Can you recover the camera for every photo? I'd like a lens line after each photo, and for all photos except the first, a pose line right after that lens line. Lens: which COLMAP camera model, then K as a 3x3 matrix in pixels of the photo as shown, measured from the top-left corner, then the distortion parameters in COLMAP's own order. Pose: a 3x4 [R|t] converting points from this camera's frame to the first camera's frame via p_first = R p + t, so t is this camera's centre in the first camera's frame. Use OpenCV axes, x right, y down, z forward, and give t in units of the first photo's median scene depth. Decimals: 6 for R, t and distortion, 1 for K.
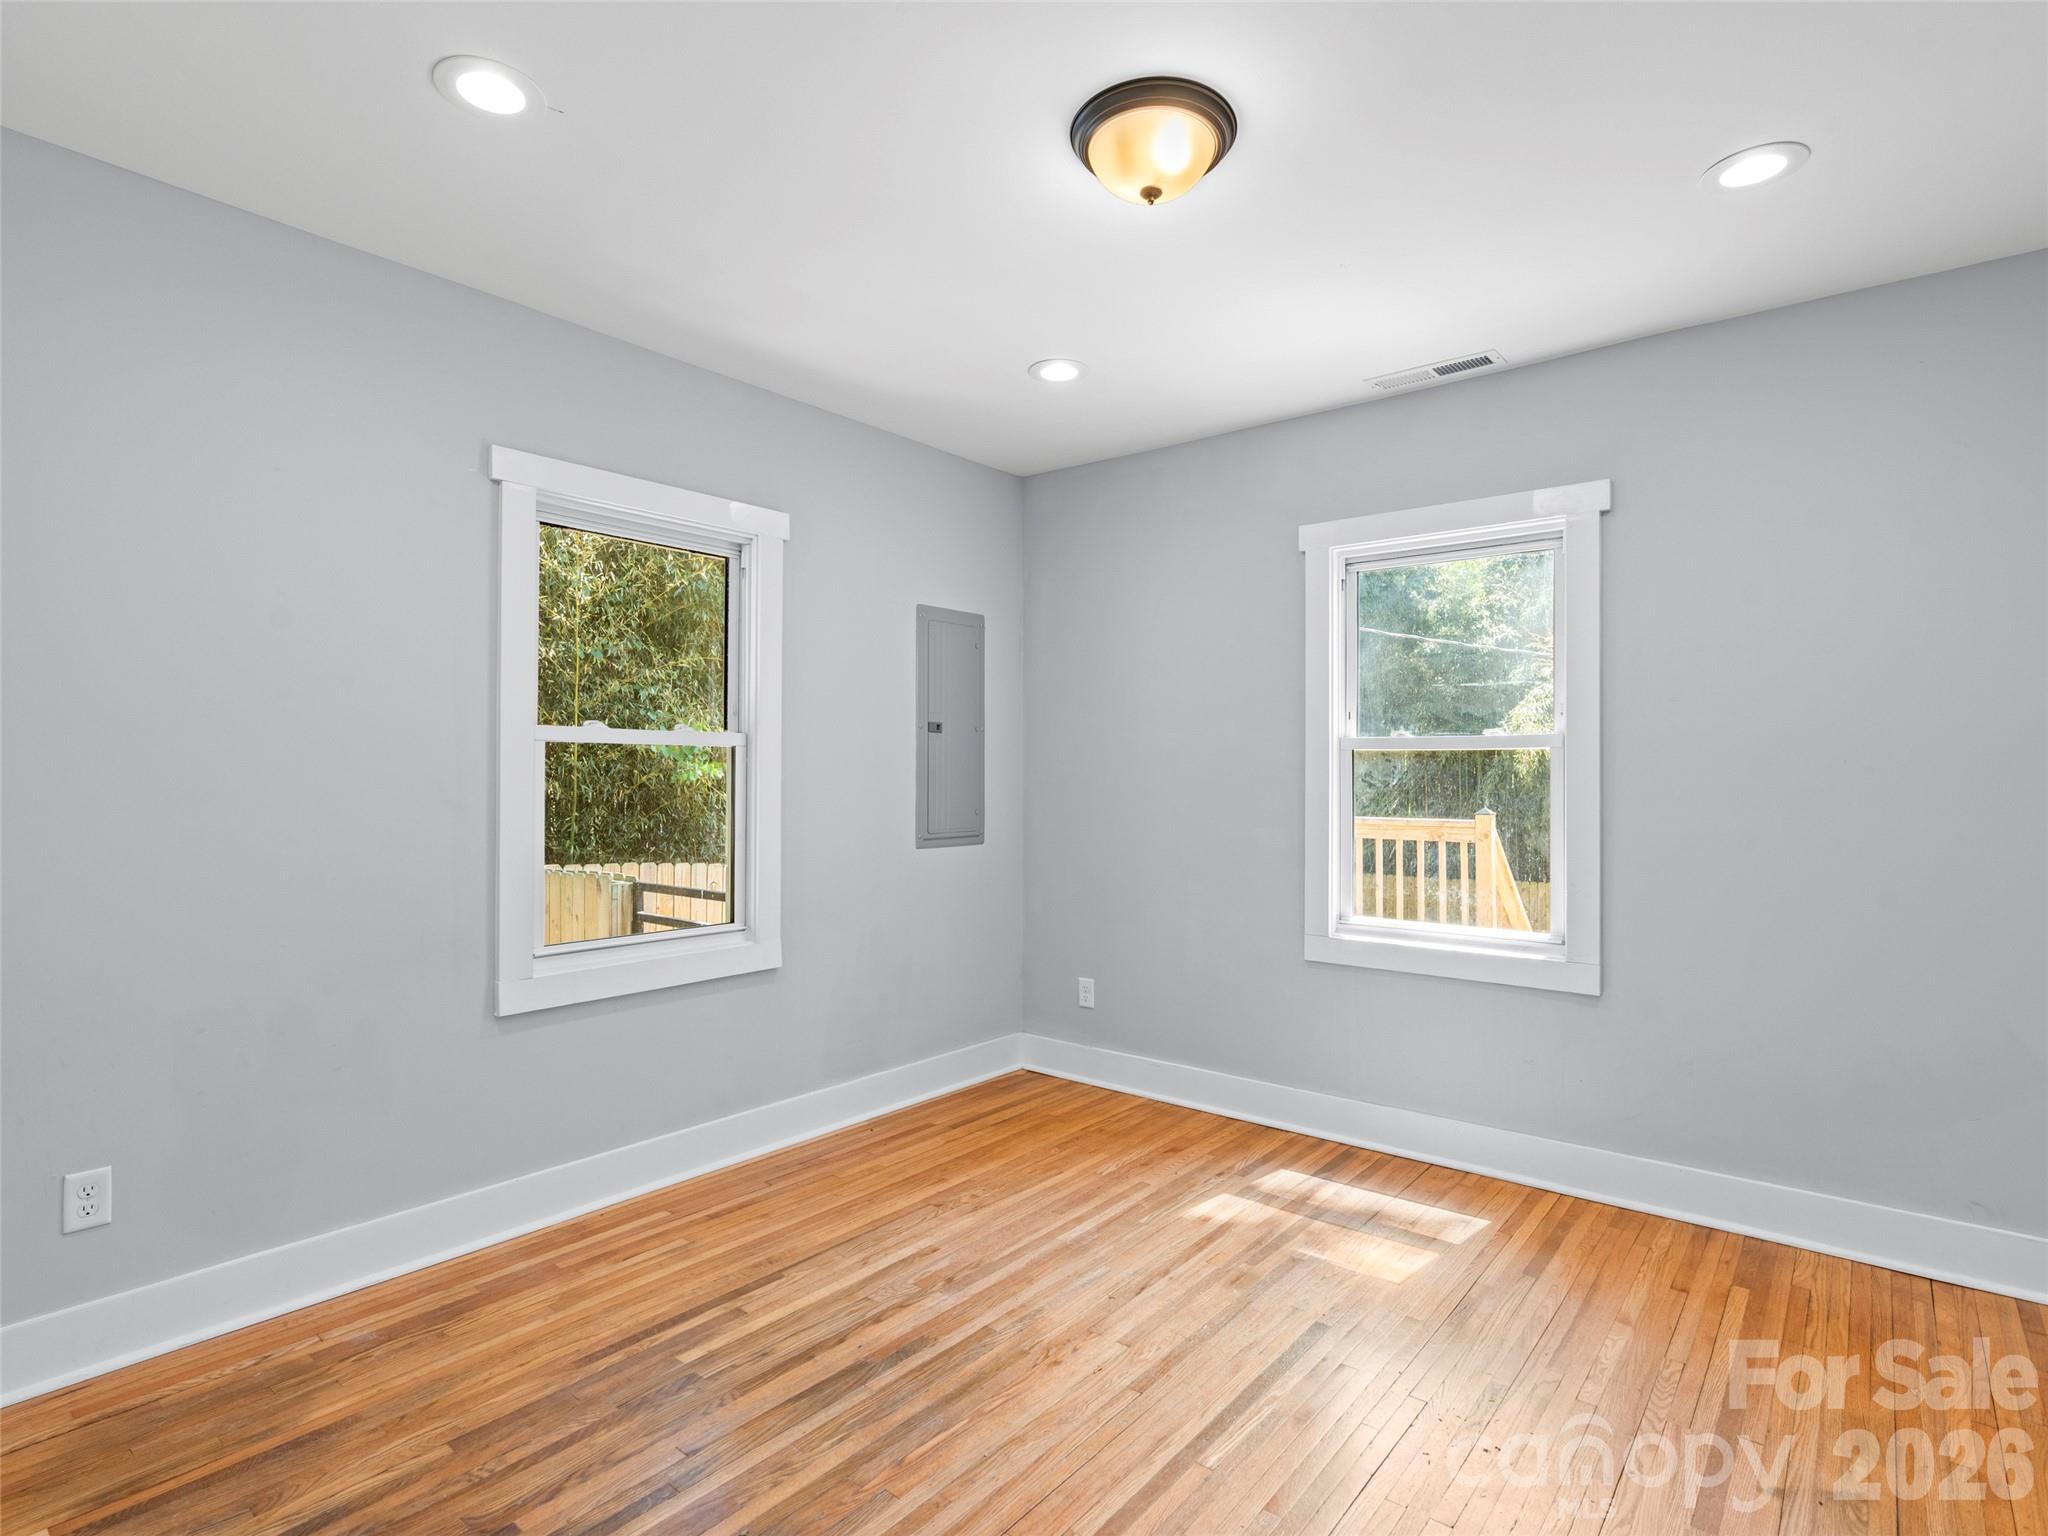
lens RADIAL K [[1037.2, 0, 1025.9], [0, 1037.2, 769.2], [0, 0, 1]] dist [-0.014364, 0.005556]
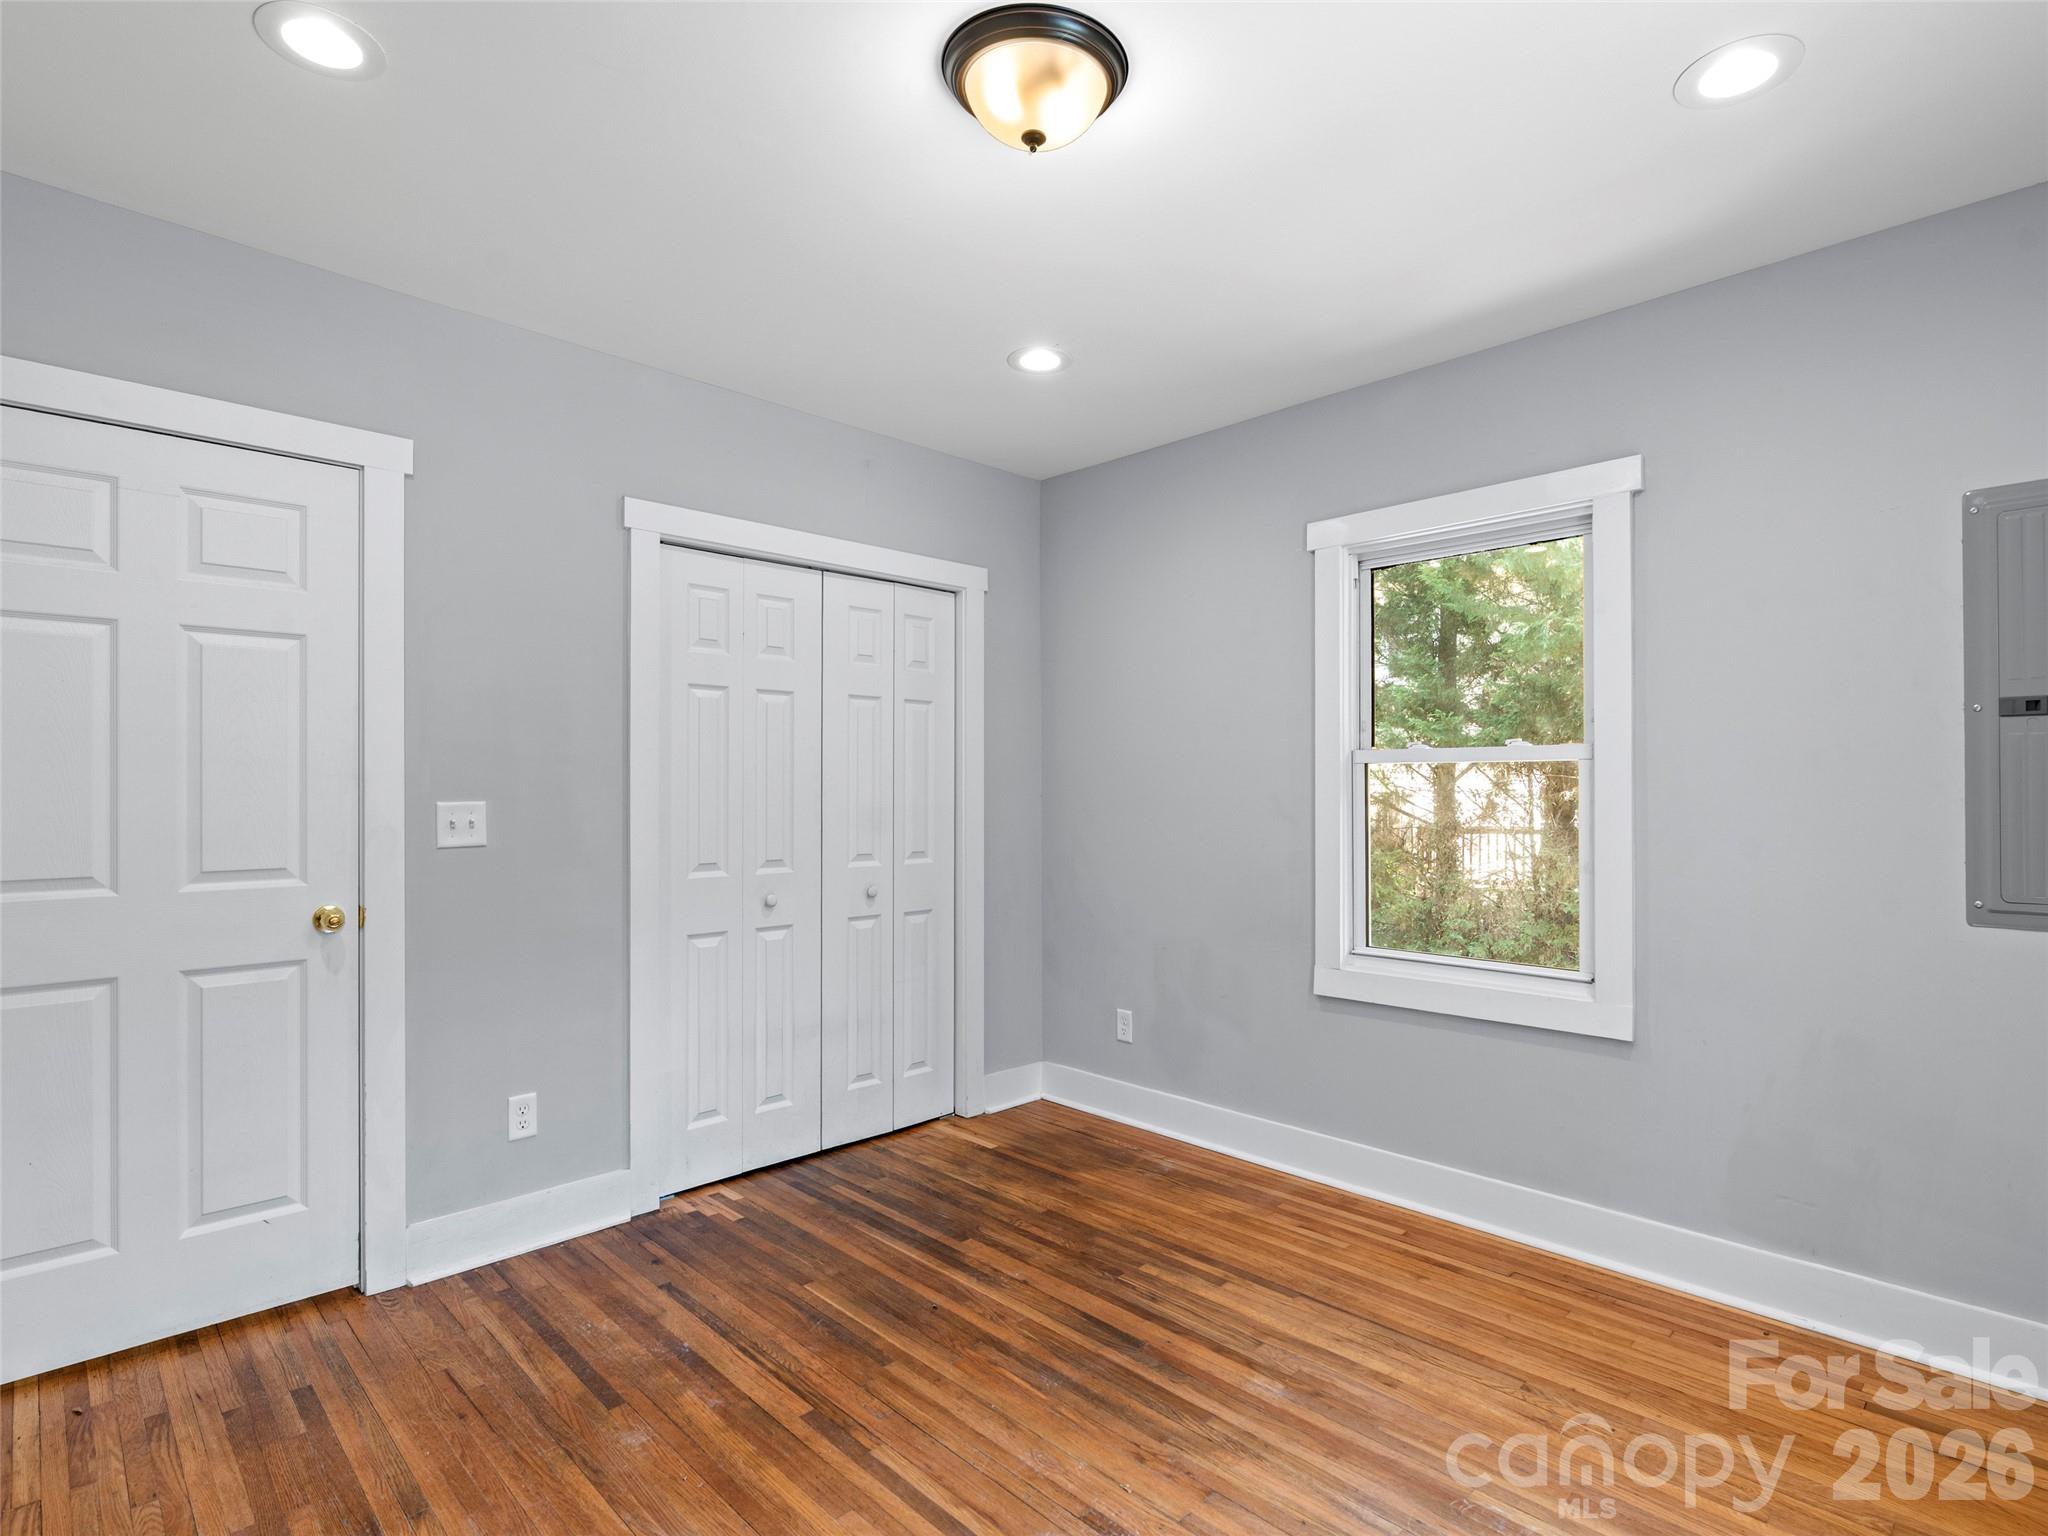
lens RADIAL K [[1037.2, 0, 1022.6], [0, 1037.2, 778.0], [0, 0, 1]] dist [-0.014364, 0.005556]
pose [[-0.109080, -0.015523, -0.993912, 0.850305], [0.004282, 0.999861, -0.016086, 0.006184], [0.994024, -0.006011, -0.108998, 0.918151]]
